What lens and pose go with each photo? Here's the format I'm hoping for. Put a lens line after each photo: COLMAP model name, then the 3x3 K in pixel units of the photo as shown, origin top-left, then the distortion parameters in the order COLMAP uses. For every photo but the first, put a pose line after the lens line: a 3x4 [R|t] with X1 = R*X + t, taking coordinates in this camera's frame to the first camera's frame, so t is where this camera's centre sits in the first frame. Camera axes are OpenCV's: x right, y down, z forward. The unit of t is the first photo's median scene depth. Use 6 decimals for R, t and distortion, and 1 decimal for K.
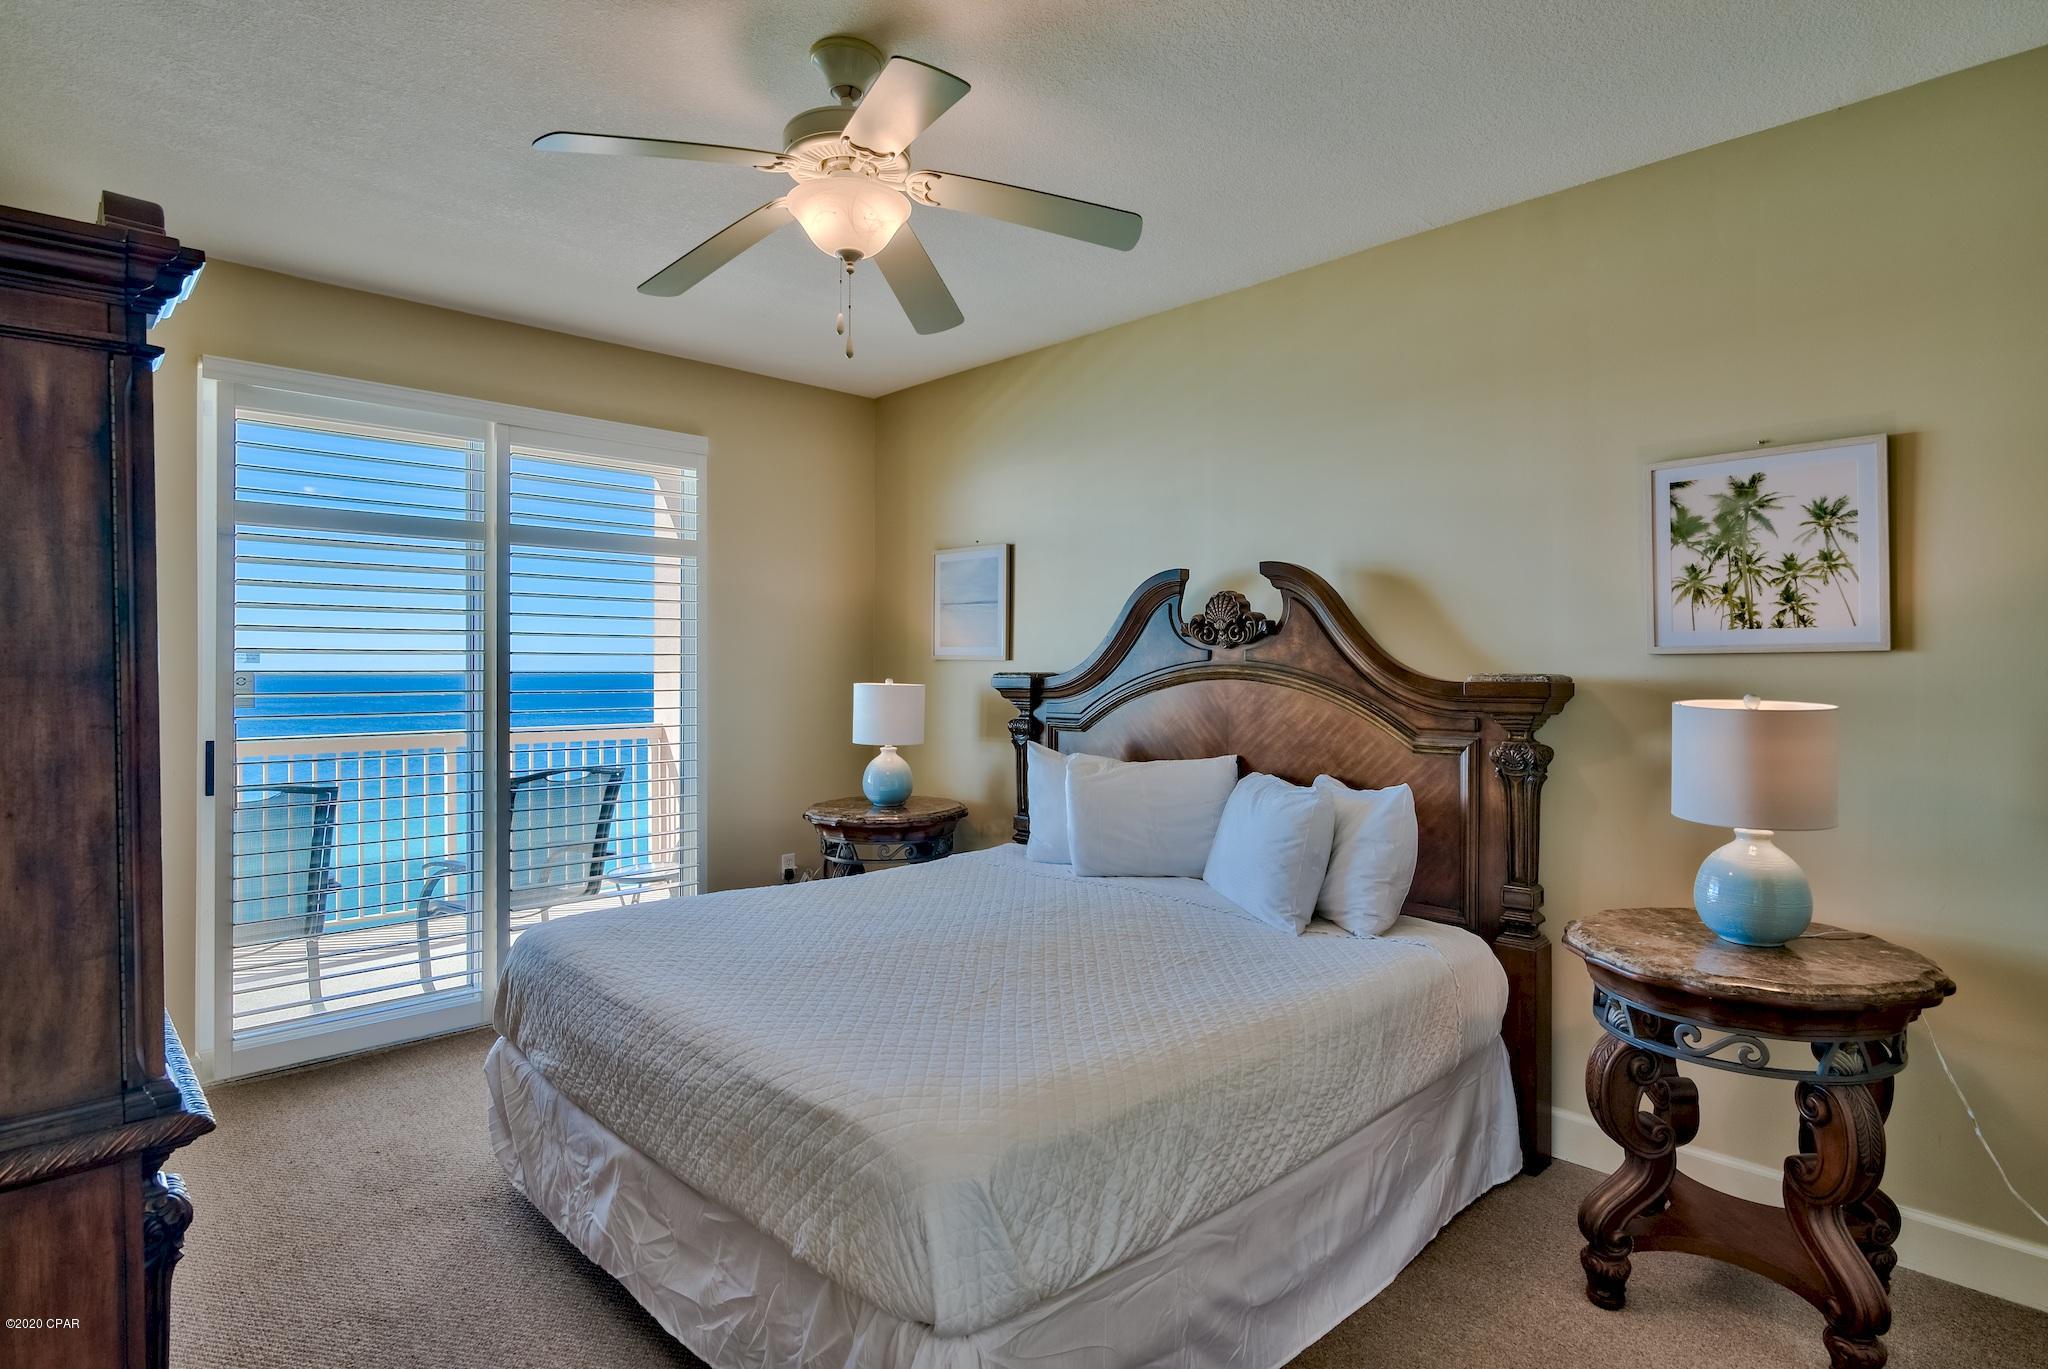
lens RADIAL K [[1050.2, 0, 1024.6], [0, 1050.2, 654.5], [0, 0, 1]] dist [-0.046661, 0.000090]
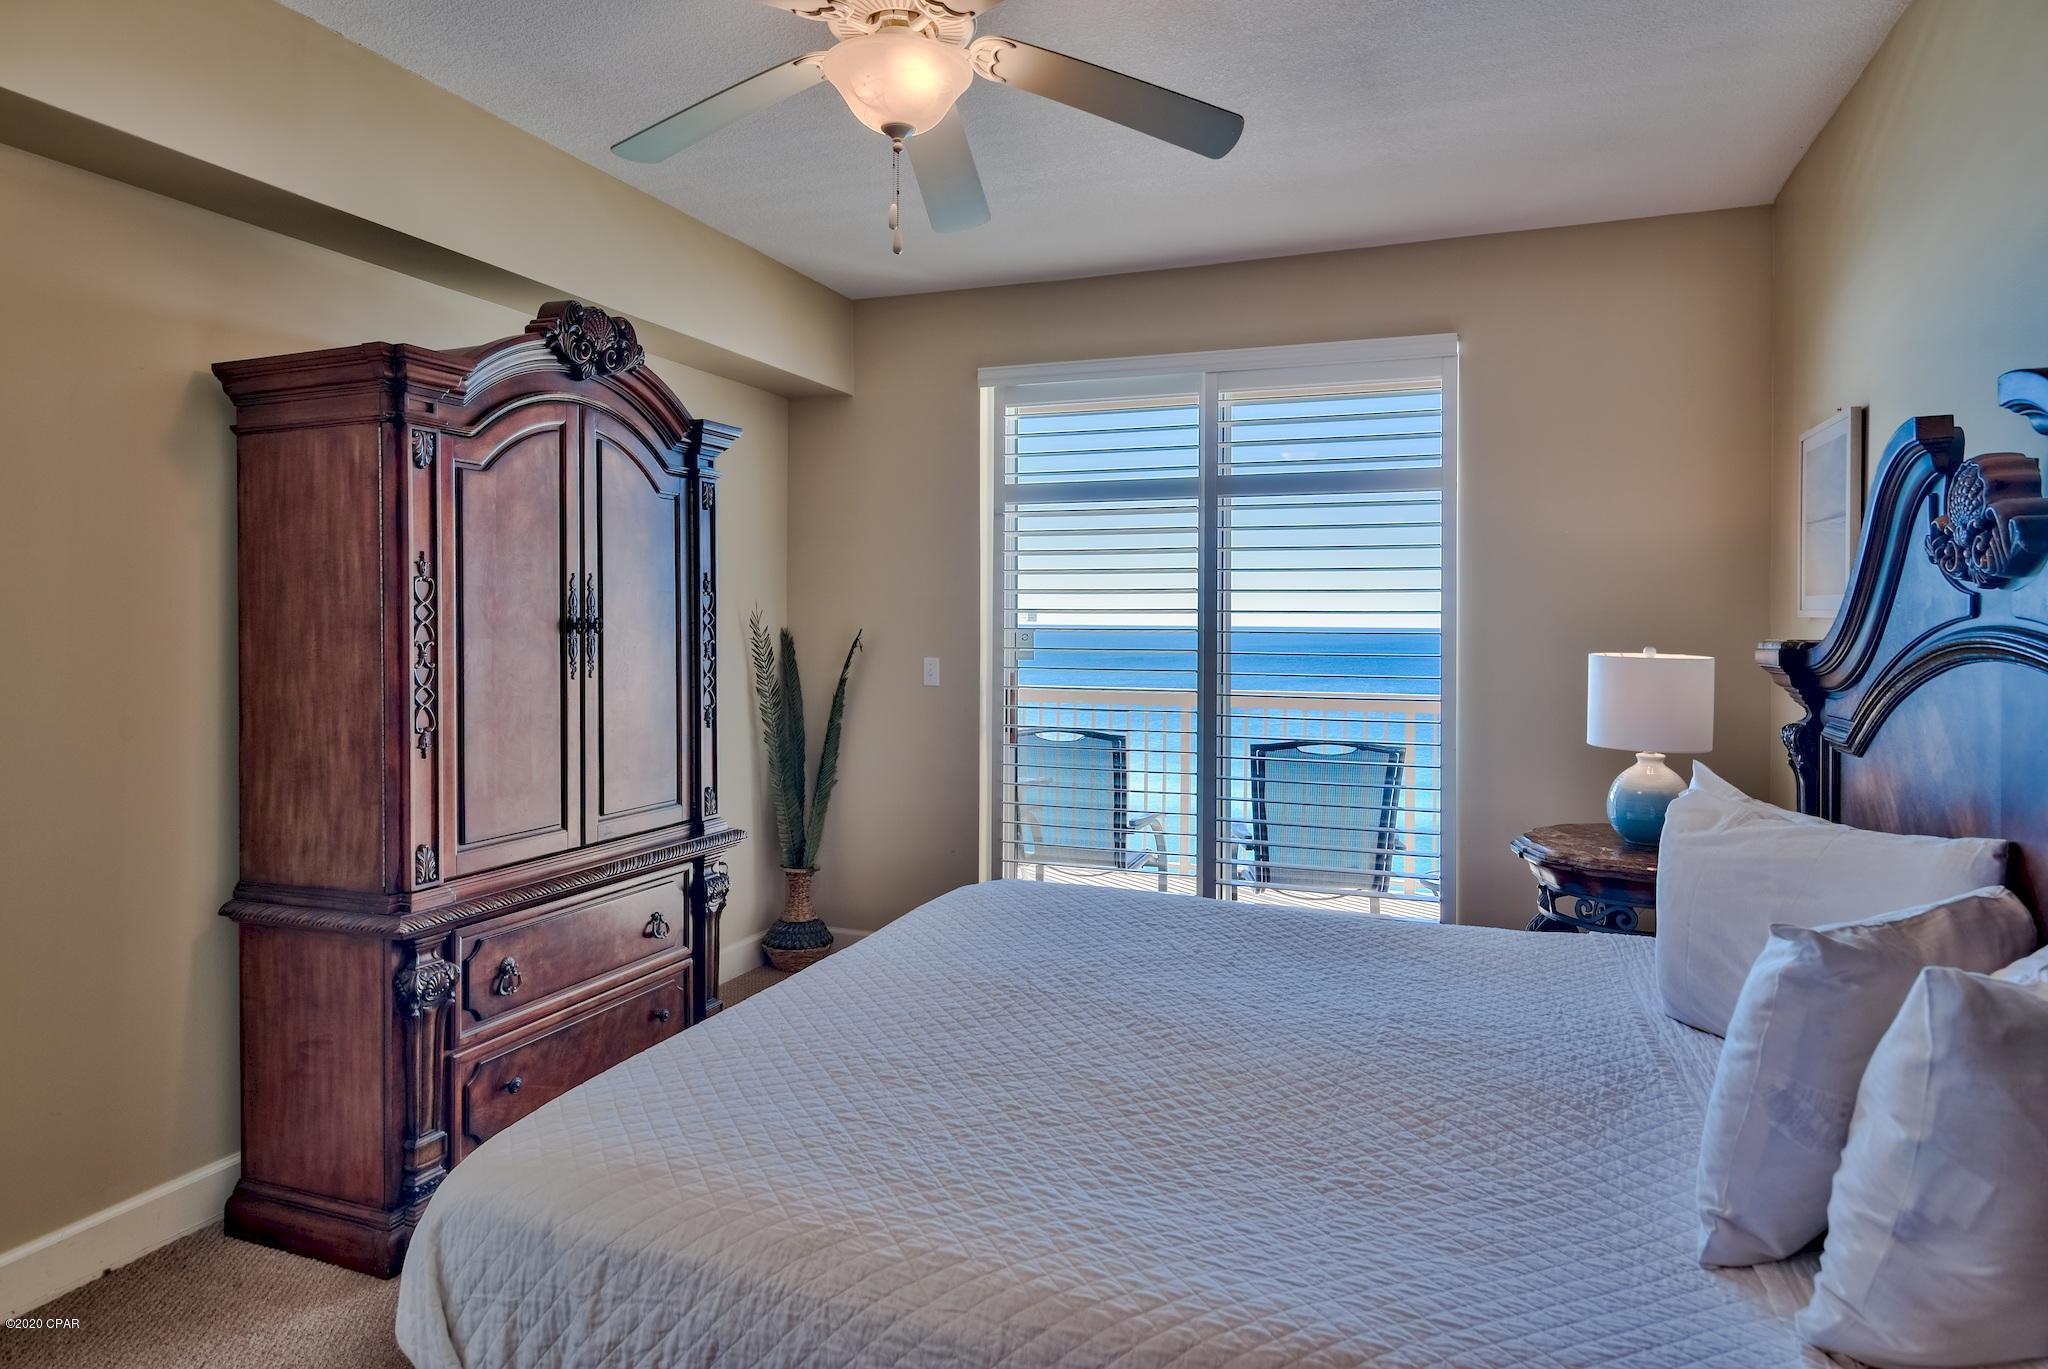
lens RADIAL K [[1179.7, 0, 1026.4], [0, 1179.7, 649.4], [0, 0, 1]] dist [-0.001168, -0.000306]
pose [[0.410060, 0.022538, -0.911780, 0.416685], [0.002909, 0.999657, 0.026018, 0.004584], [0.912054, -0.013322, 0.409854, 0.392500]]
